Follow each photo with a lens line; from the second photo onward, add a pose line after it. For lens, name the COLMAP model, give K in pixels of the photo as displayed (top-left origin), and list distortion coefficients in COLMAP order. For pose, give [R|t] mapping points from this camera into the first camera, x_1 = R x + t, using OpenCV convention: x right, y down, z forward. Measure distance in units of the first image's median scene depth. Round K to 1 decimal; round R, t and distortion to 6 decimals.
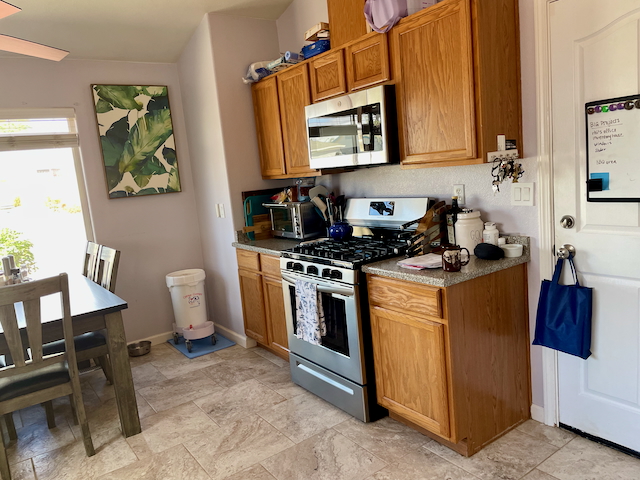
lens RADIAL K [[489.4, 0, 317.6], [0, 489.4, 238.8], [0, 0, 1]] dist [0.092795, -0.118820]
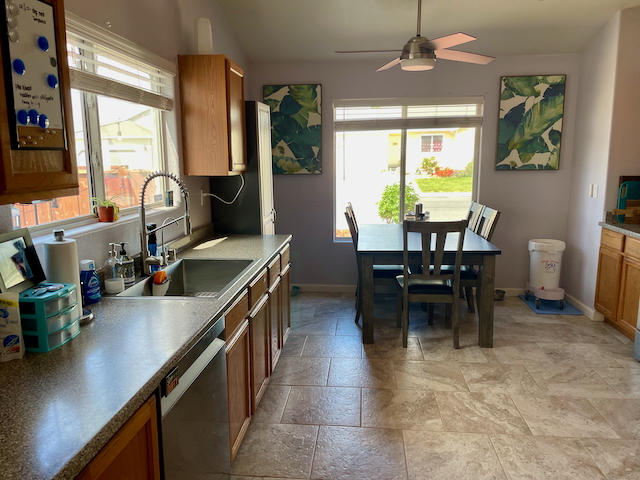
lens RADIAL K [[489.4, 0, 317.6], [0, 489.4, 238.8], [0, 0, 1]] dist [0.092795, -0.118820]
pose [[0.758997, 0.191953, -0.622156, 0.044237], [-0.154571, 0.981358, 0.114210, 0.015221], [0.632481, 0.009482, 0.774518, -0.238888]]
